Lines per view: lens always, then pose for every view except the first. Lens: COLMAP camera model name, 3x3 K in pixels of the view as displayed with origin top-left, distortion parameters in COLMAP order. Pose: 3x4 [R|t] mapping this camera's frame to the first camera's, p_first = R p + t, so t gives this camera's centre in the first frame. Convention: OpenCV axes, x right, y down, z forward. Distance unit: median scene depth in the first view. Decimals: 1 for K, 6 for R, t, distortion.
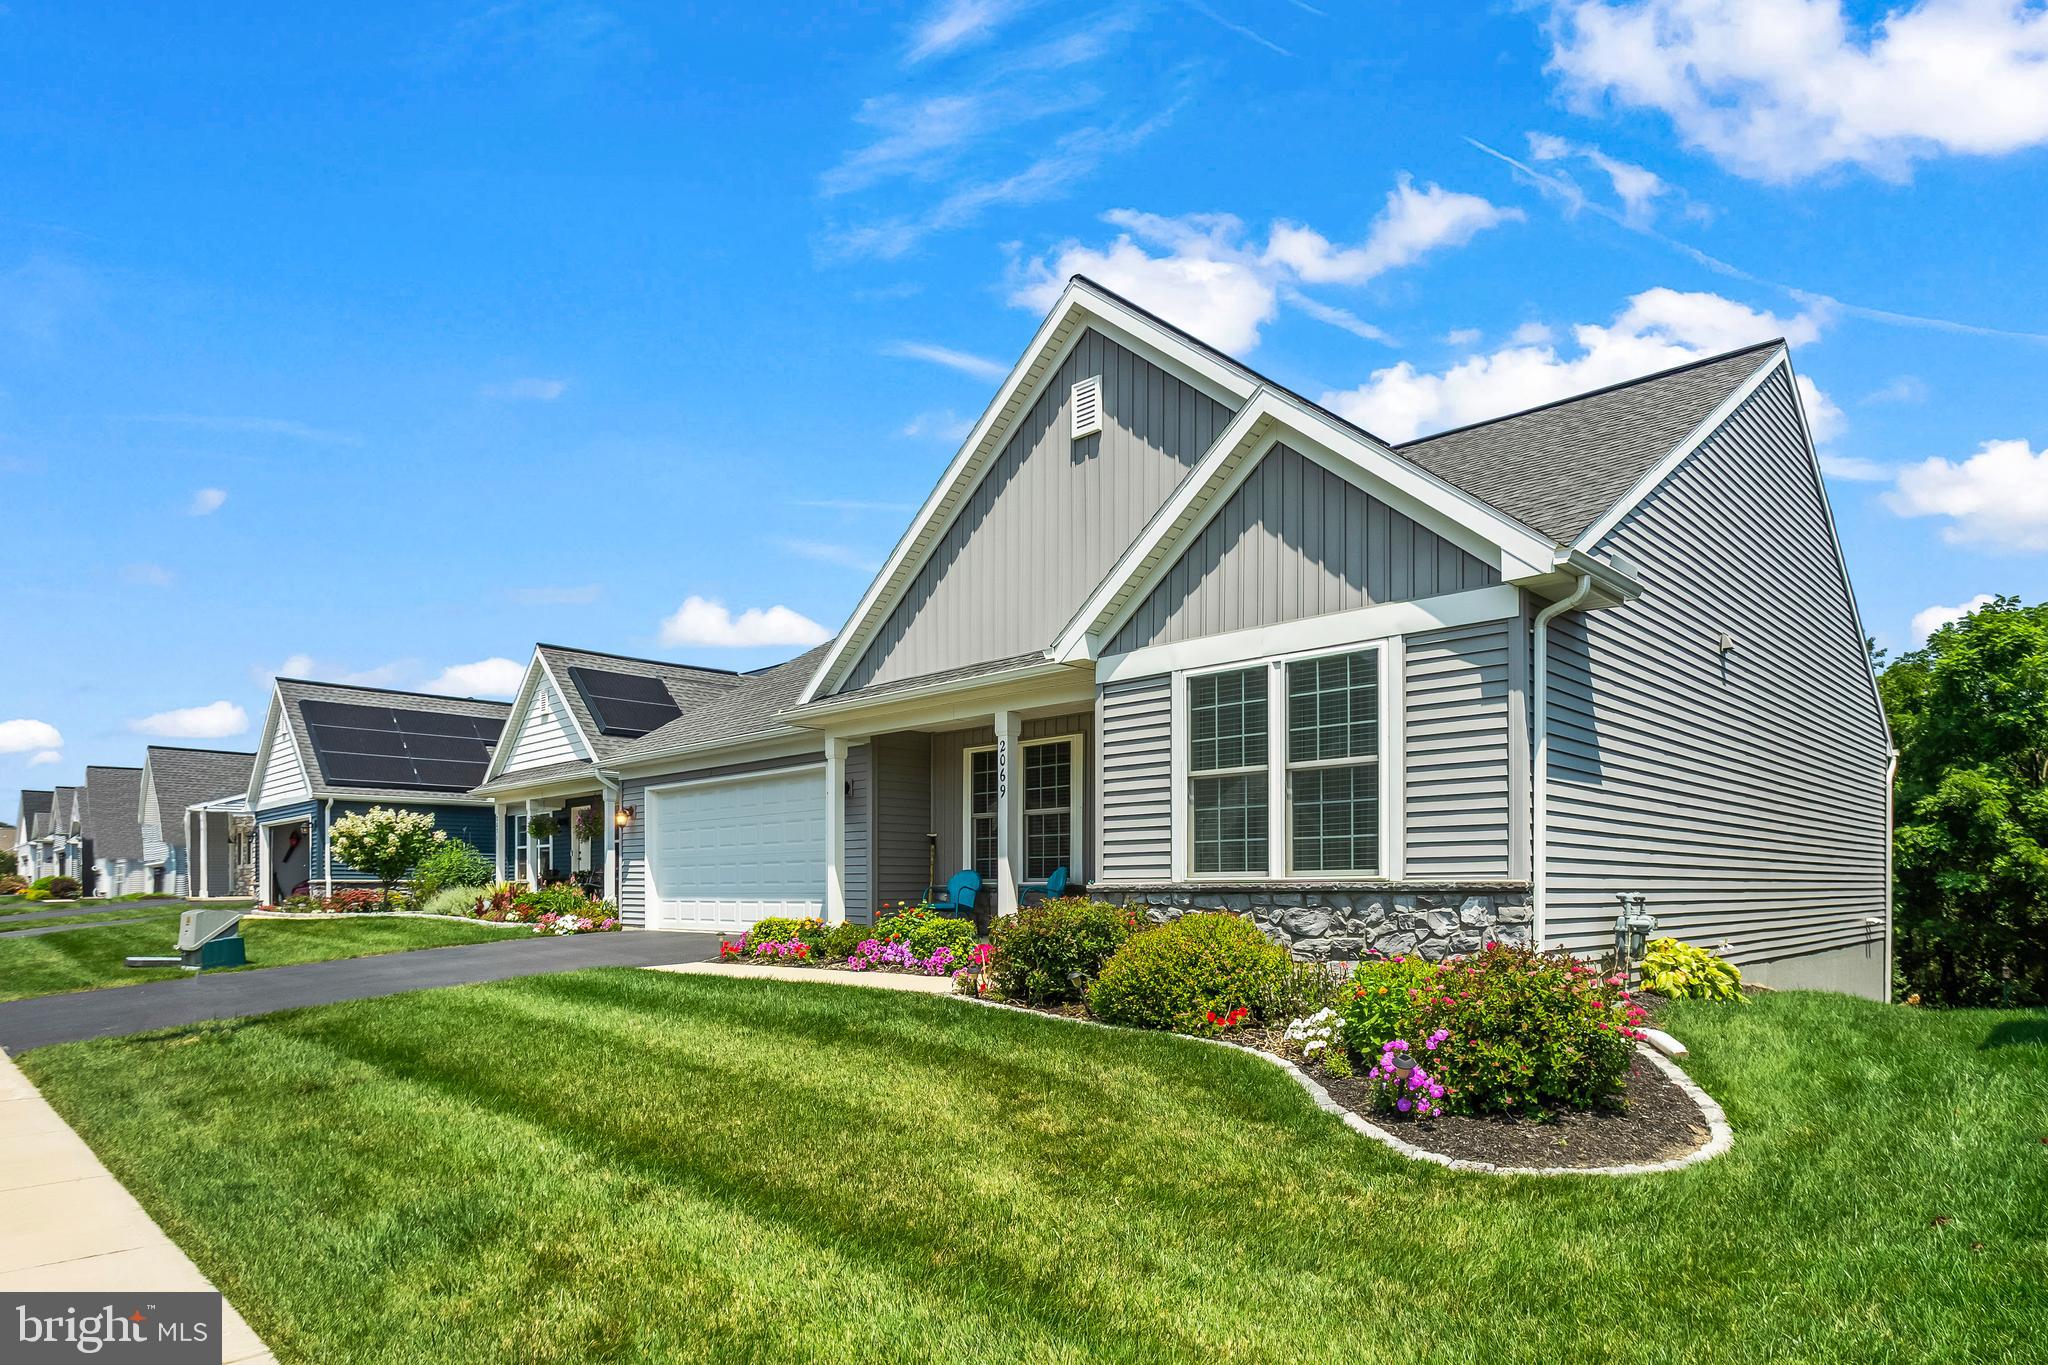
lens RADIAL K [[1165.0, 0, 1146.6], [0, 1165.0, 894.1], [0, 0, 1]] dist [-0.017437, 0.003591]
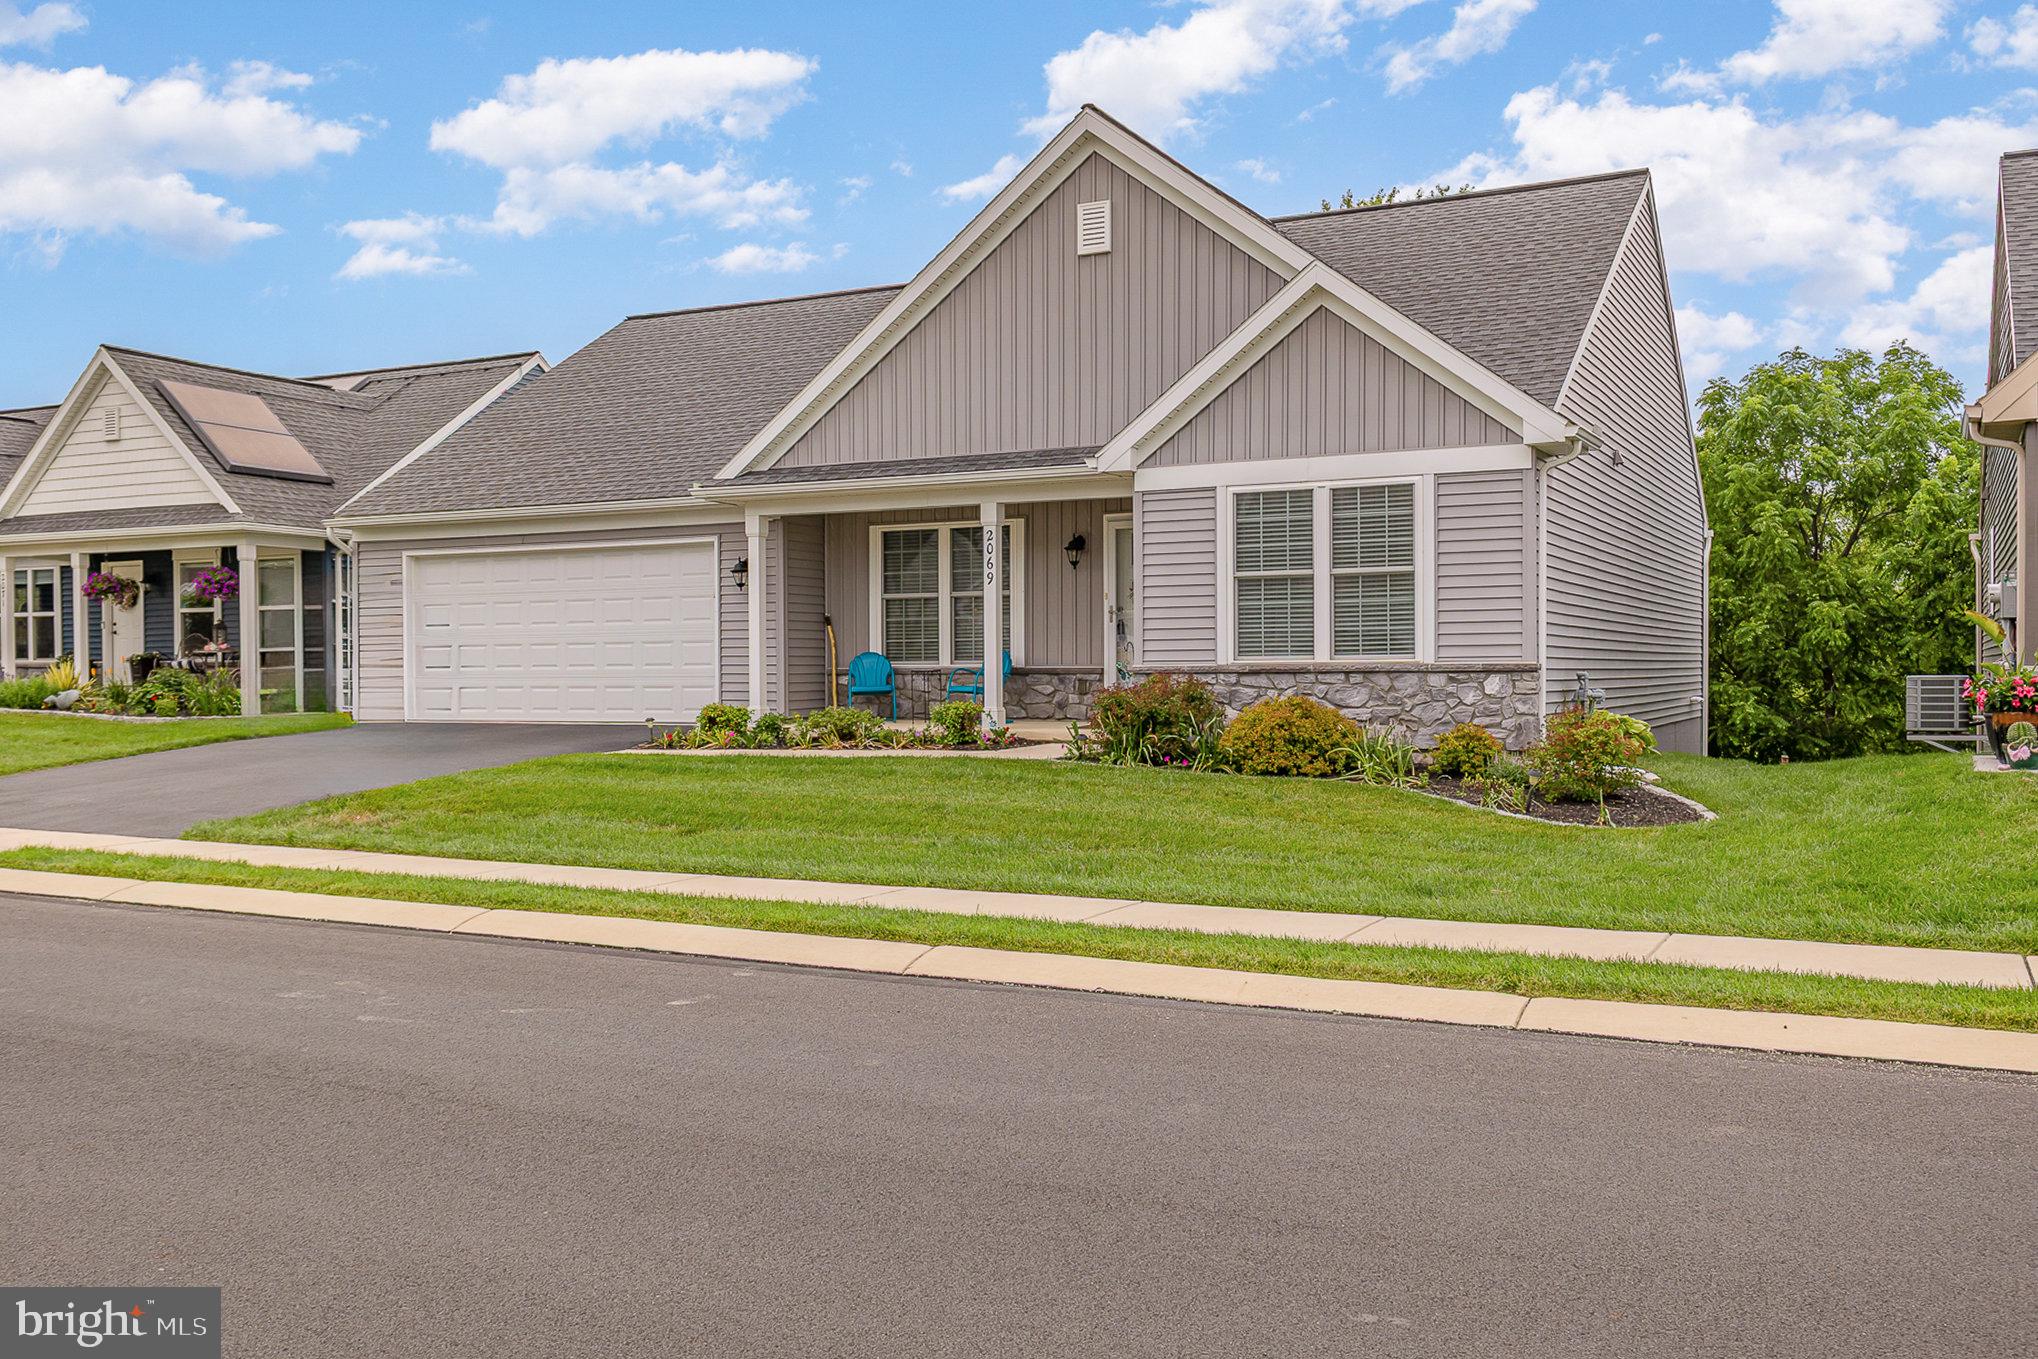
lens RADIAL K [[1772.3, 0, 1005.0], [0, 1772.3, 713.7], [0, 0, 1]] dist [0.091611, -0.000906]
pose [[0.968889, -0.010400, 0.247278, -0.682949], [0.005515, 0.999776, 0.020438, 0.002099], [-0.247435, -0.018438, 0.968729, -0.754102]]
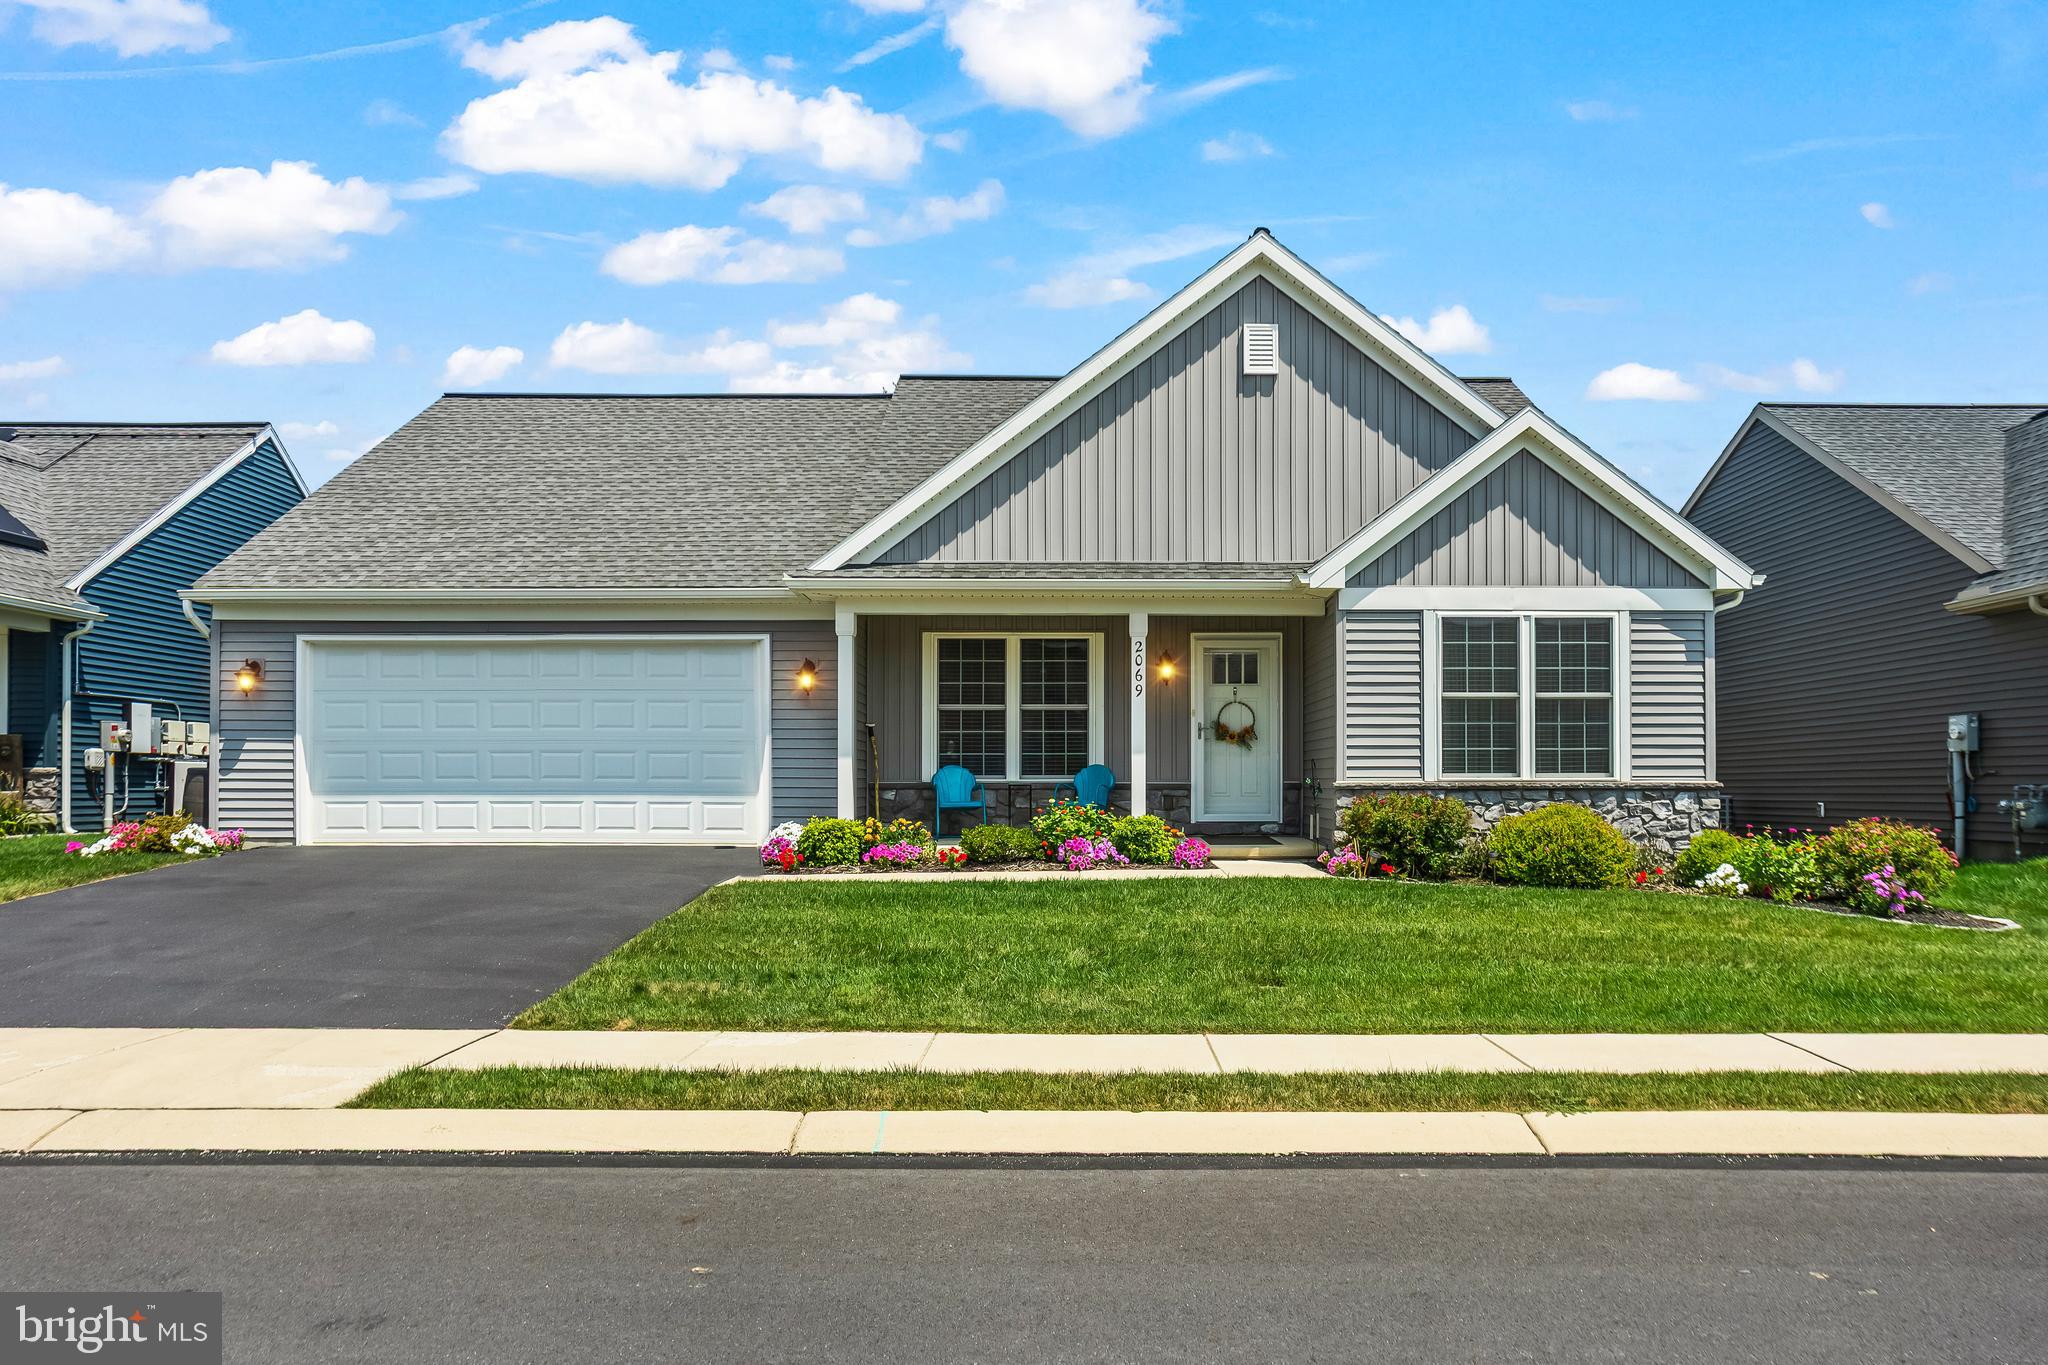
lens RADIAL K [[1437.9, 0, 1093.5], [0, 1437.9, 810.7], [0, 0, 1]] dist [-0.000810, -0.002368]
pose [[0.741209, -0.008591, 0.671220, -1.349754], [0.000339, 0.999923, 0.012424, 0.002145], [-0.671275, -0.008981, 0.741154, 0.114192]]
